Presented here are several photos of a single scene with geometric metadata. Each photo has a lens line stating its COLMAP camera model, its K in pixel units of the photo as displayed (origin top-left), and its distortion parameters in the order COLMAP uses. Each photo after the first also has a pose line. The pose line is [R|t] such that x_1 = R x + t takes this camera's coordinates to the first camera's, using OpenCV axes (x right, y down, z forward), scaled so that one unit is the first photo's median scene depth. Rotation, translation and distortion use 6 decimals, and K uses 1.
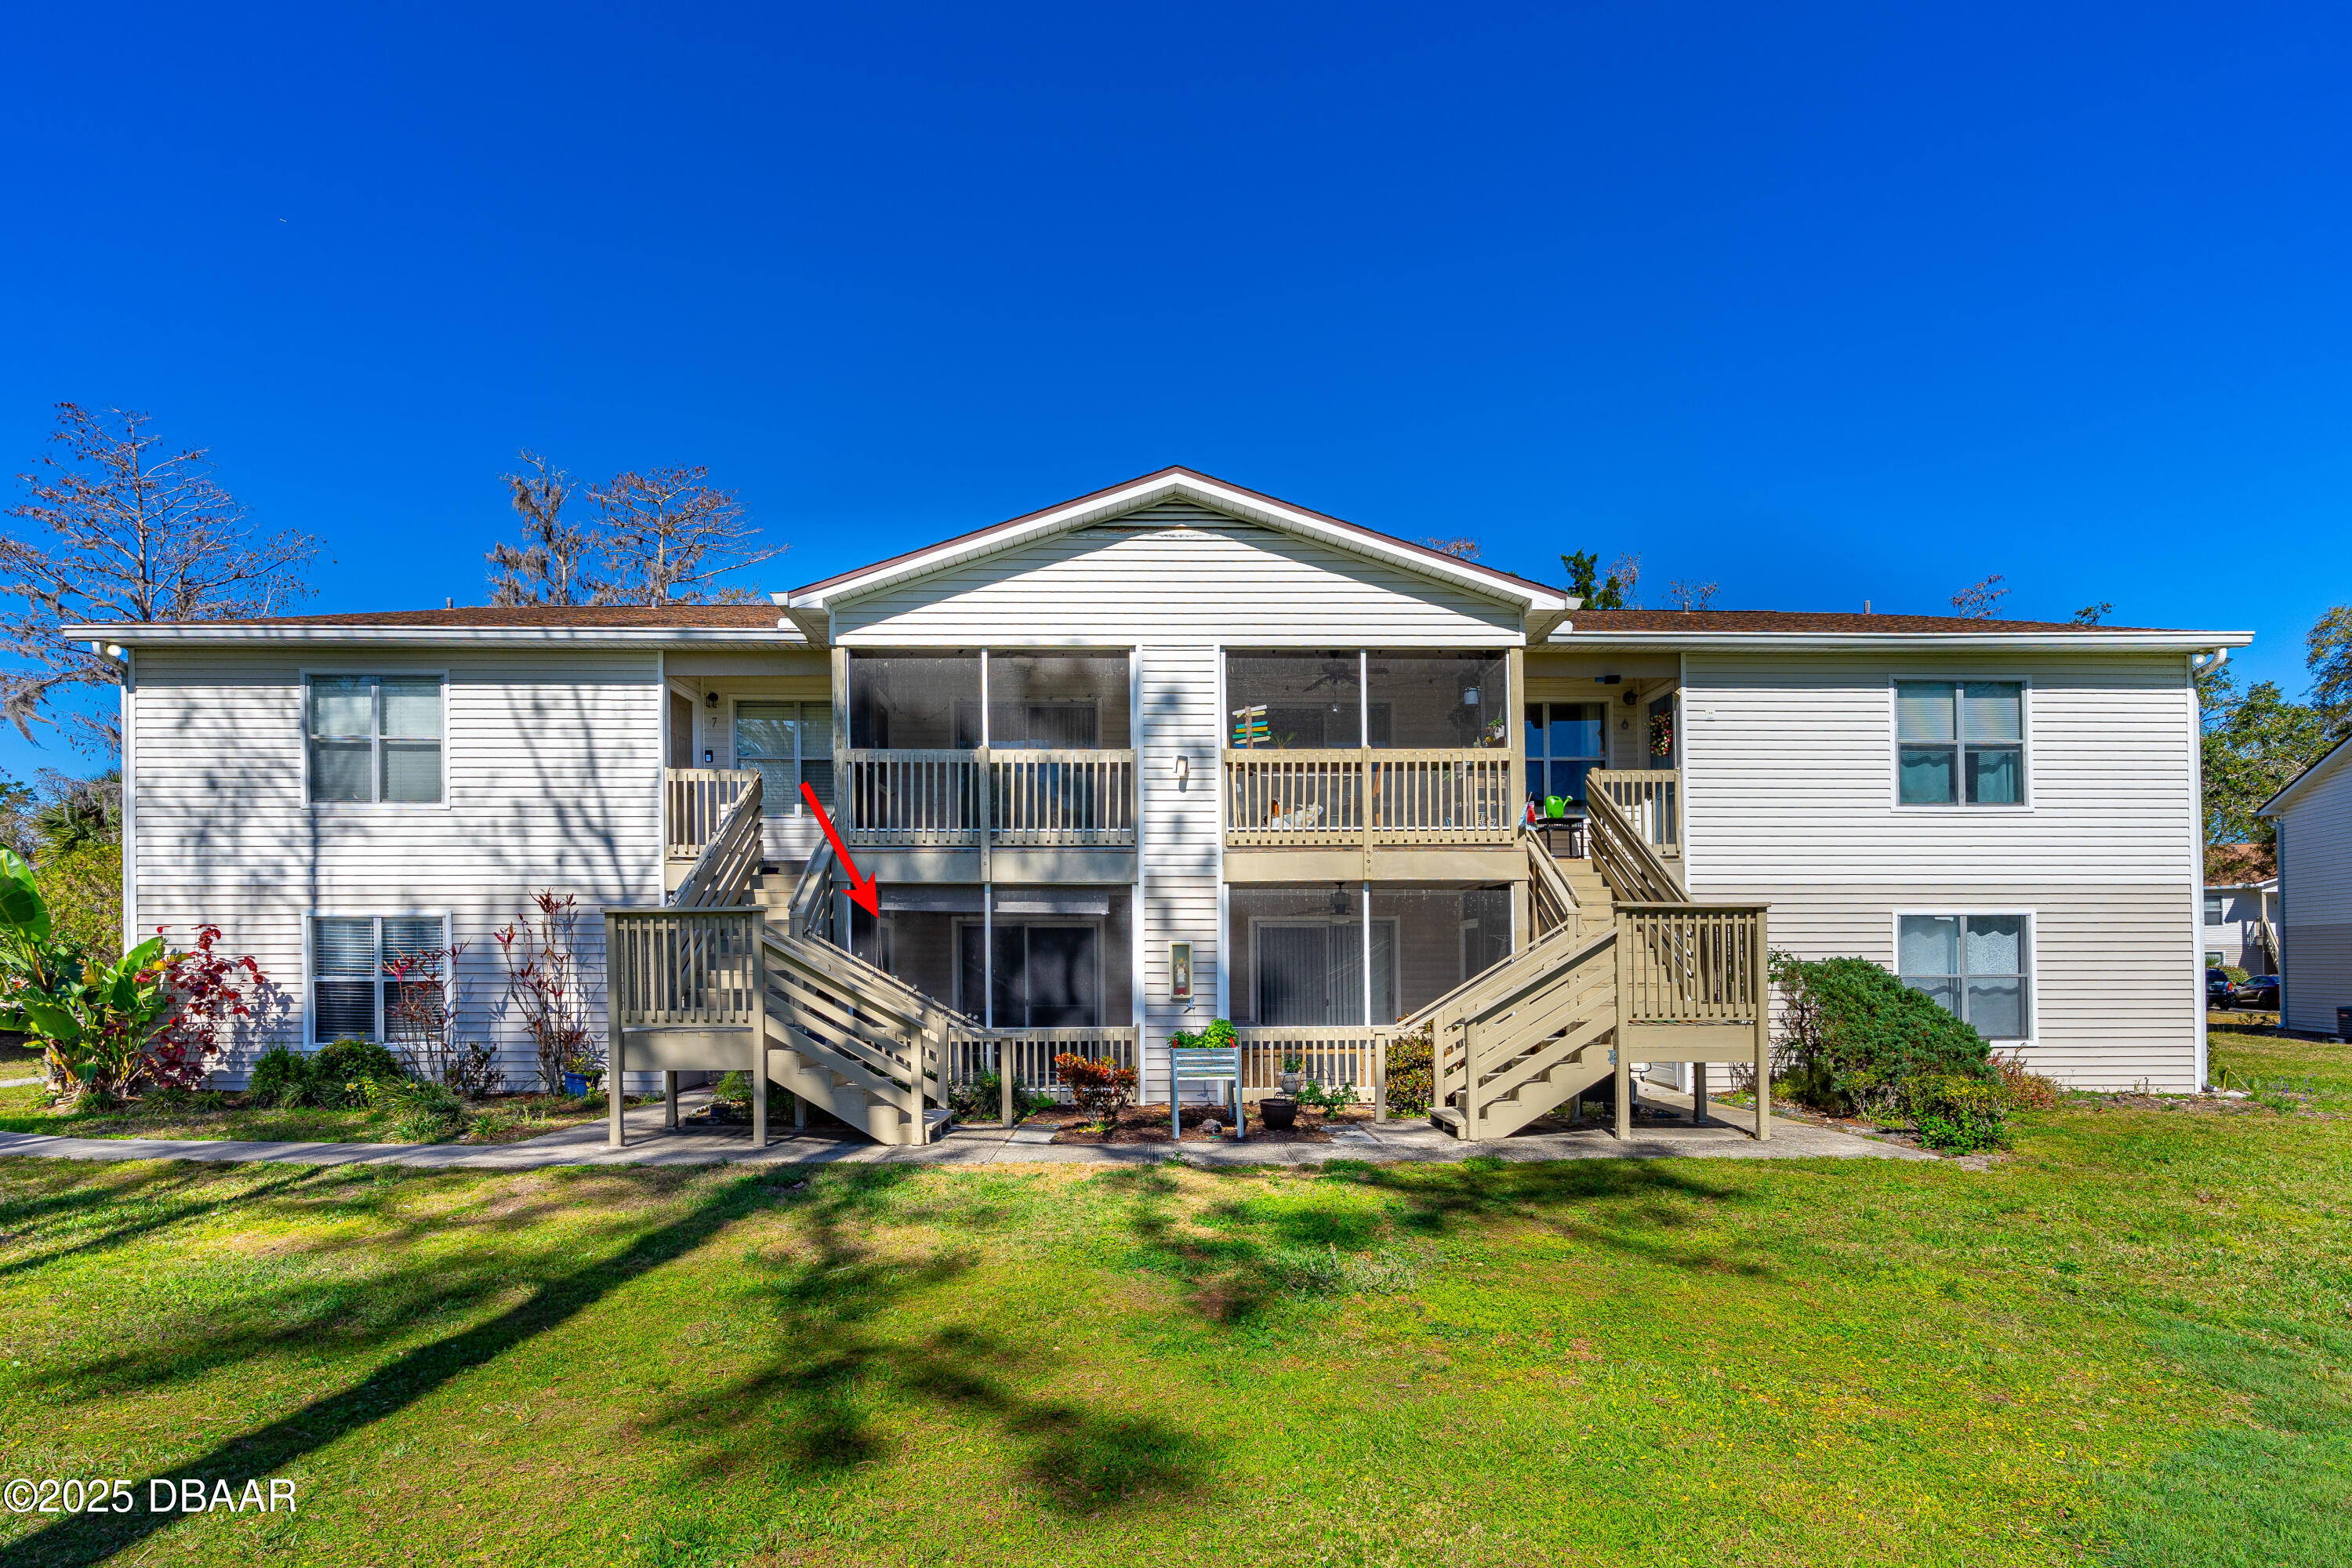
lens RADIAL K [[1068.9, 0, 1184.3], [0, 1068.9, 795.7], [0, 0, 1]] dist [-0.009293, 0.004614]
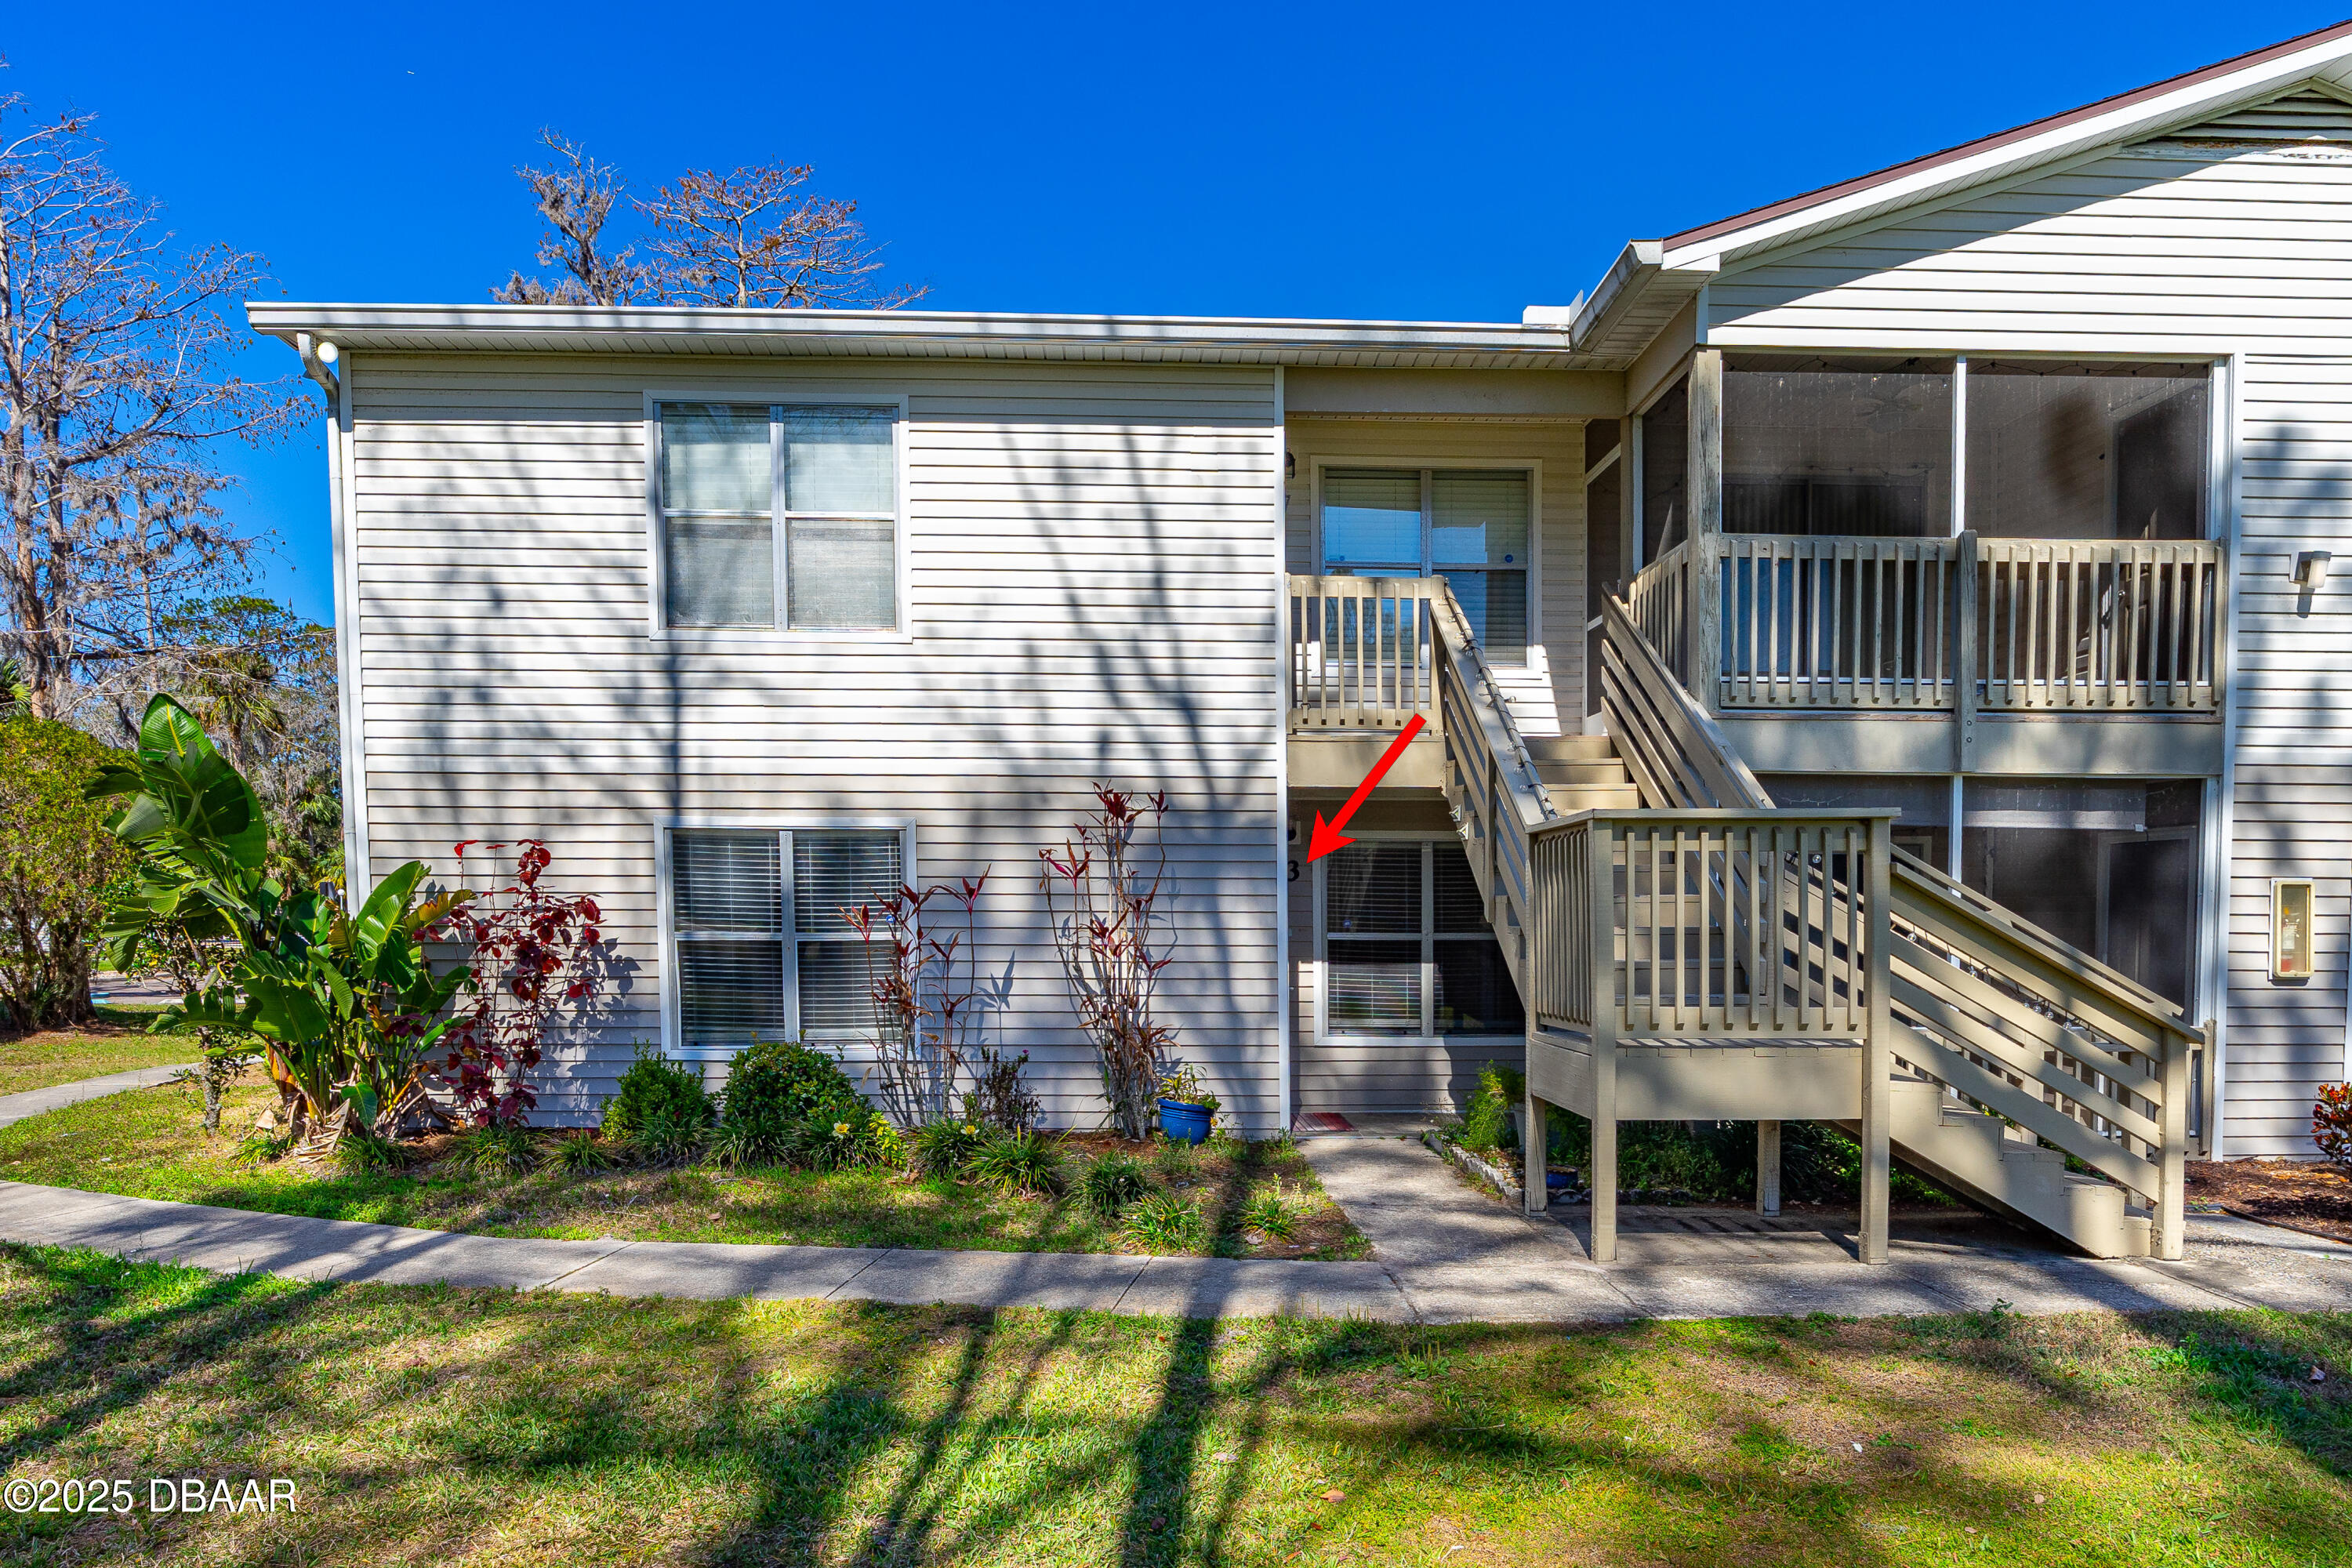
lens RADIAL K [[1401.6, 0, 1177.5], [0, 1401.6, 766.8], [0, 0, 1]] dist [-0.015485, 0.008070]
pose [[0.999849, 0.006406, 0.016154, -0.560218], [-0.007372, 0.998143, 0.060467, 0.032668], [-0.015737, -0.060577, 0.998039, 0.244762]]
